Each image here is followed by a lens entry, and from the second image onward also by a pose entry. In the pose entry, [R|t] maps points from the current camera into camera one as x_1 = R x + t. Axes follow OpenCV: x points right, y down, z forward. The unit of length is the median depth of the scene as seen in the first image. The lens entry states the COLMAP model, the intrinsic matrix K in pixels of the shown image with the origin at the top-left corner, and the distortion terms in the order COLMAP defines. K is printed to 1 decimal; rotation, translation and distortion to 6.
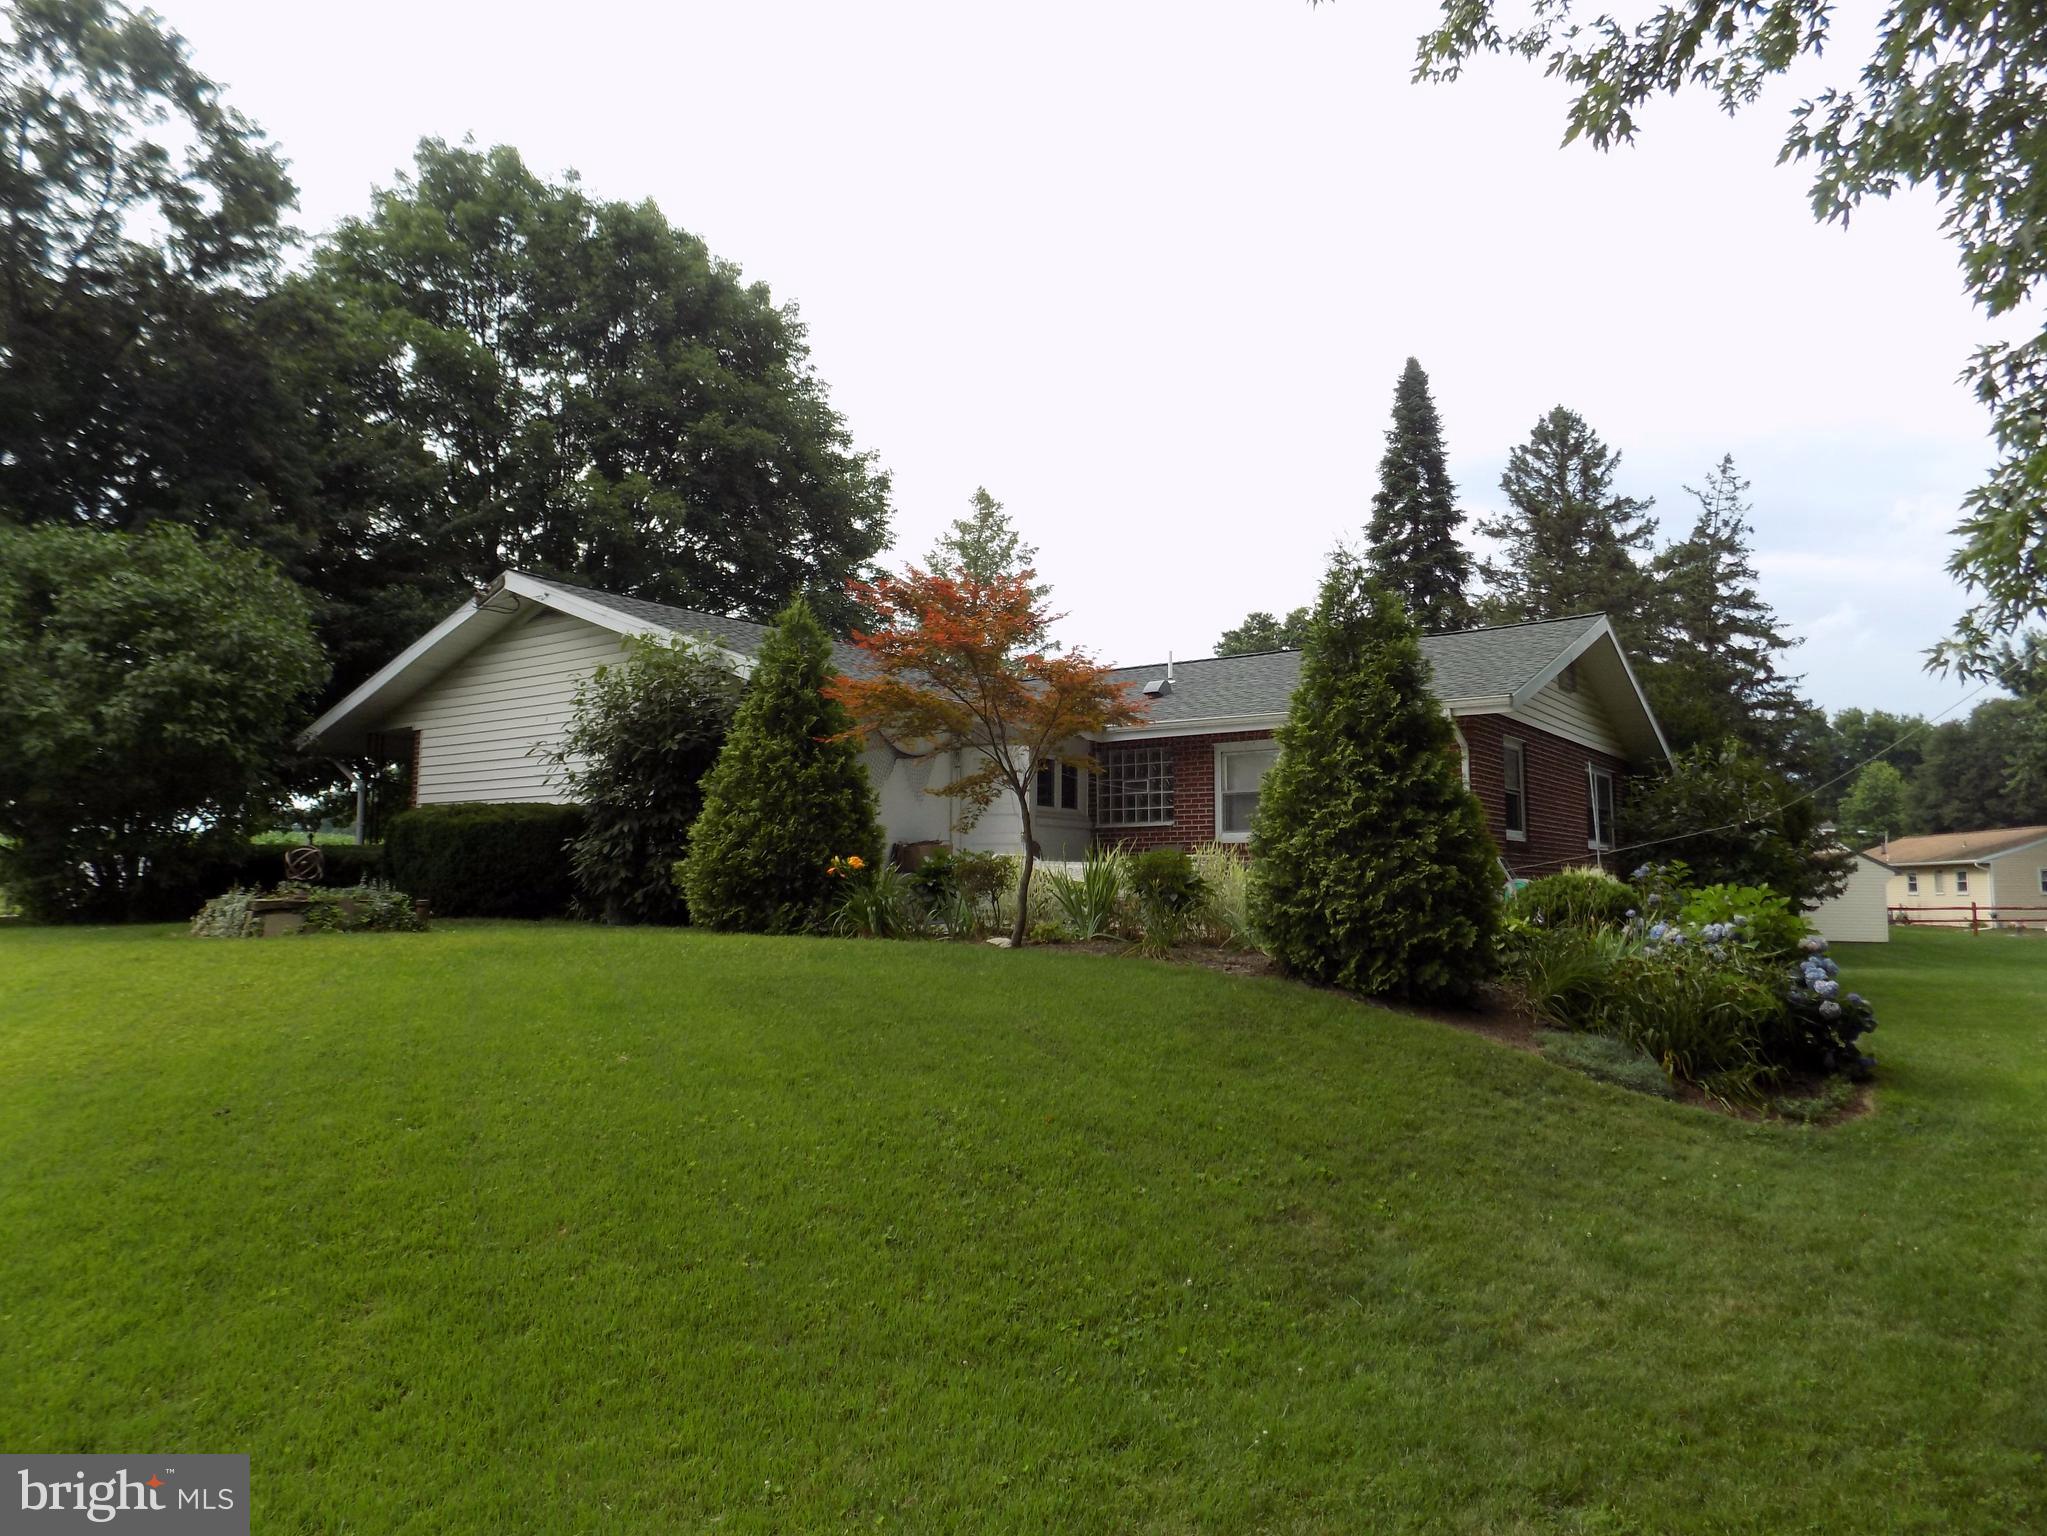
lens RADIAL K [[1375.9, 0, 1027.7], [0, 1375.9, 756.3], [0, 0, 1]] dist [-0.078872, 0.078354]
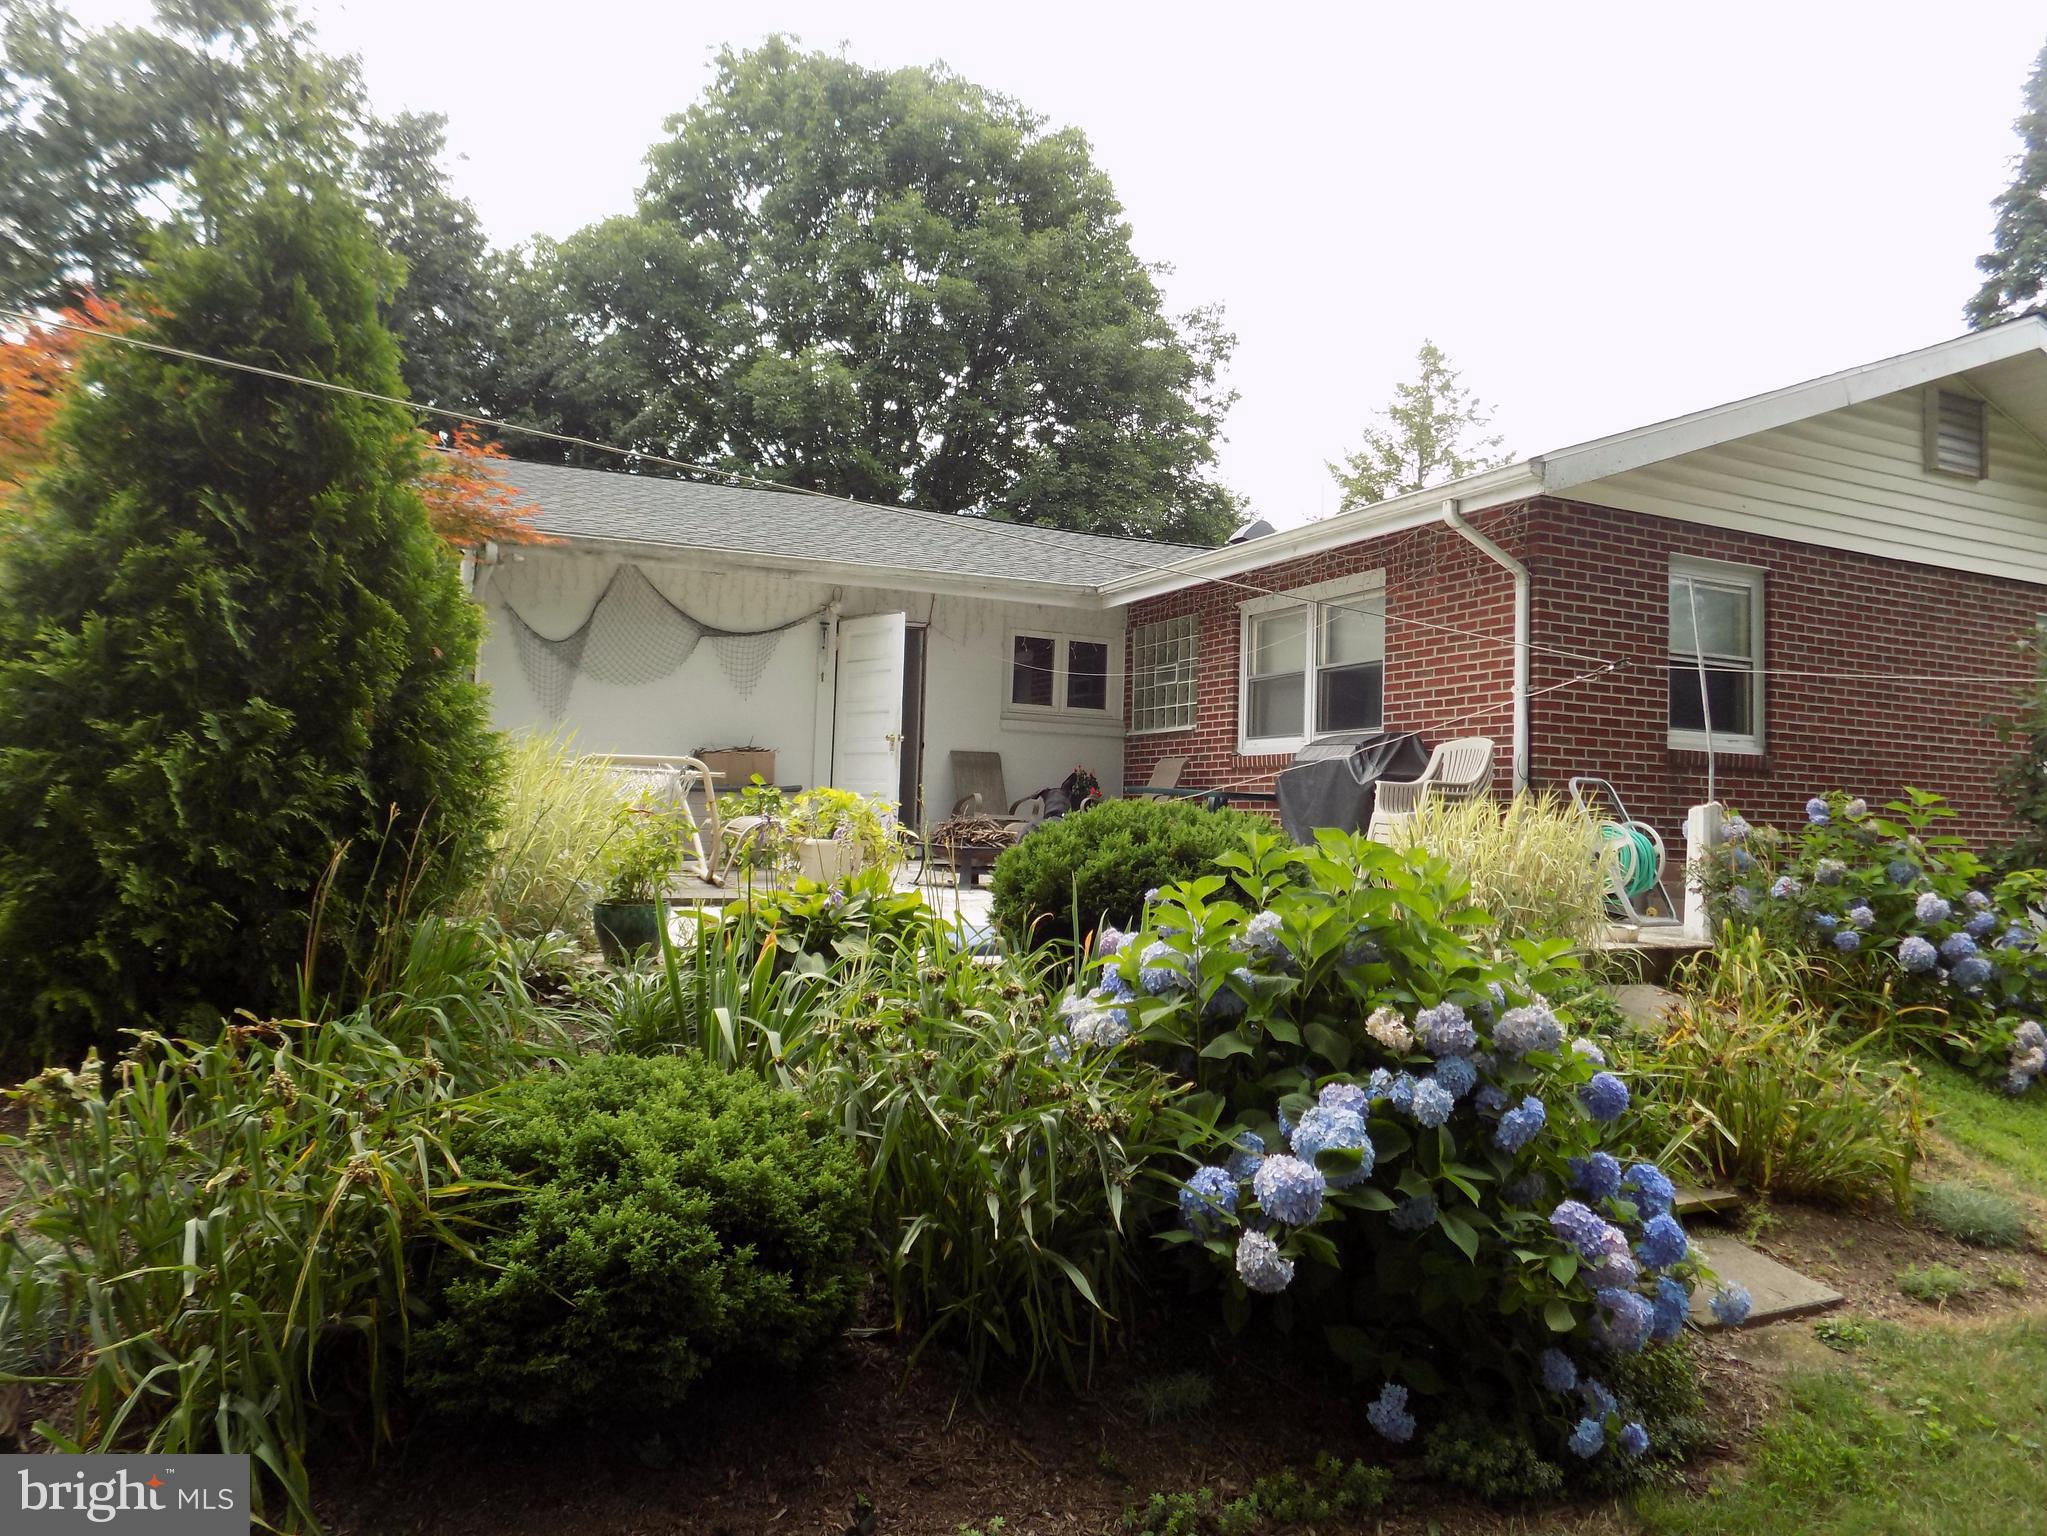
lens RADIAL K [[1375.9, 0, 1027.7], [0, 1375.9, 756.3], [0, 0, 1]] dist [-0.078872, 0.078354]
pose [[0.869749, 0.002460, -0.493488, 0.177277], [0.019954, 0.998994, 0.040148, 0.016823], [0.493090, -0.044766, 0.868826, 0.185188]]
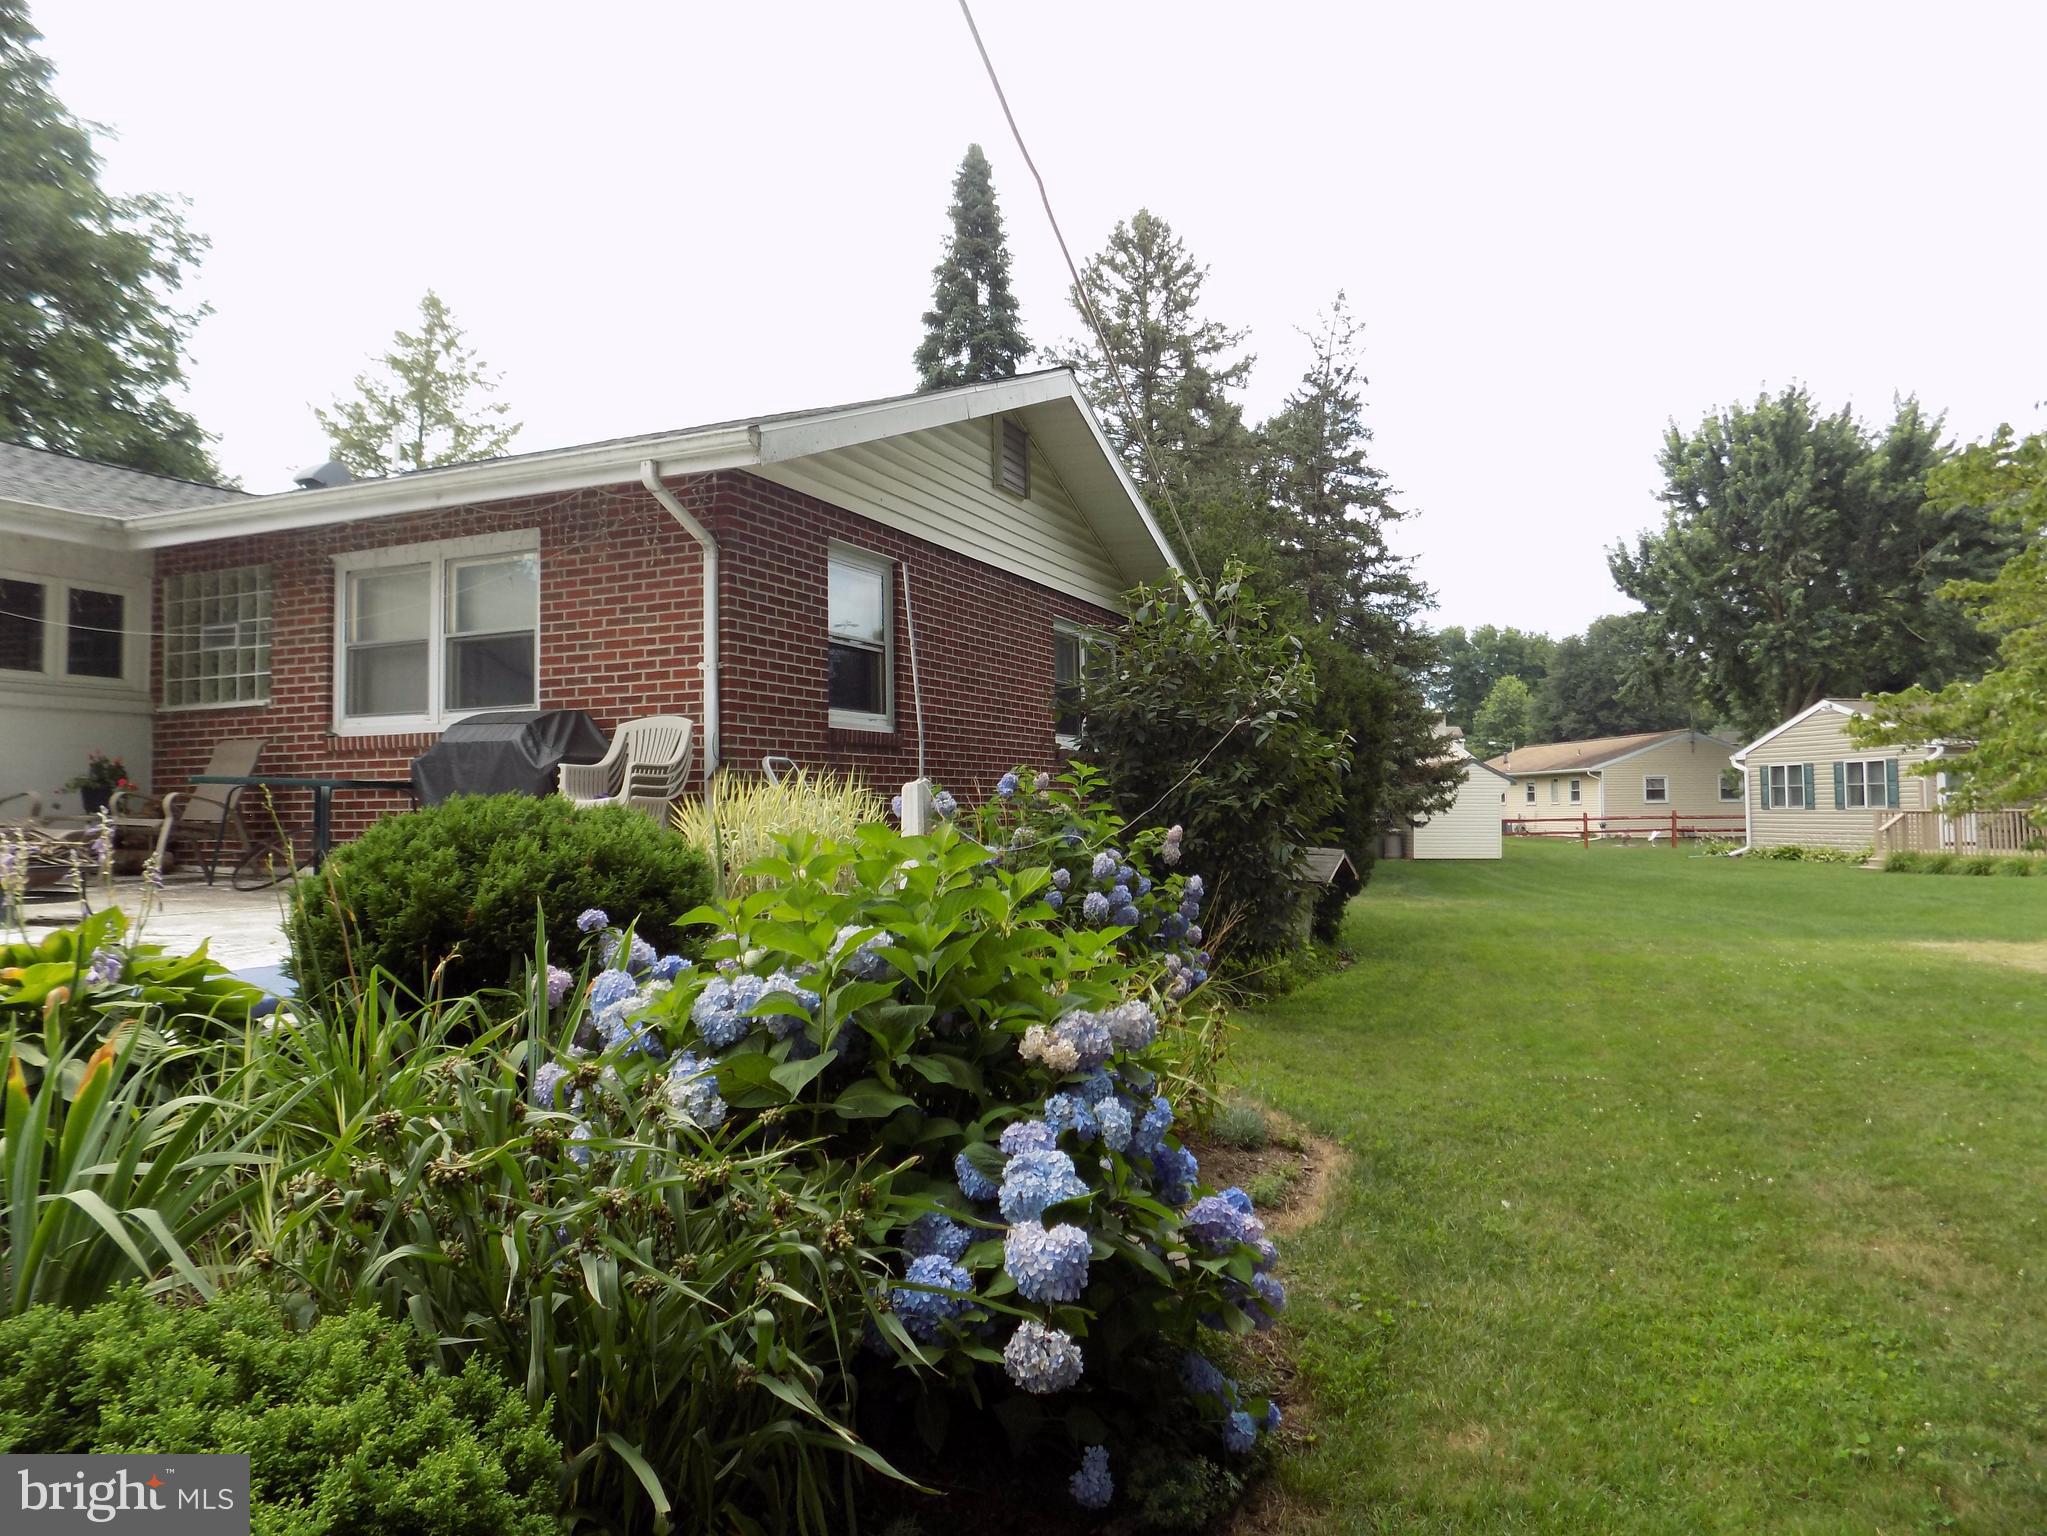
lens RADIAL K [[1375.9, 0, 1027.7], [0, 1375.9, 756.3], [0, 0, 1]] dist [-0.078872, 0.078354]
pose [[0.975649, -0.006025, 0.219254, 0.137816], [-0.007496, 0.998123, 0.060782, 0.017143], [-0.219209, -0.060945, 0.973773, 0.197543]]
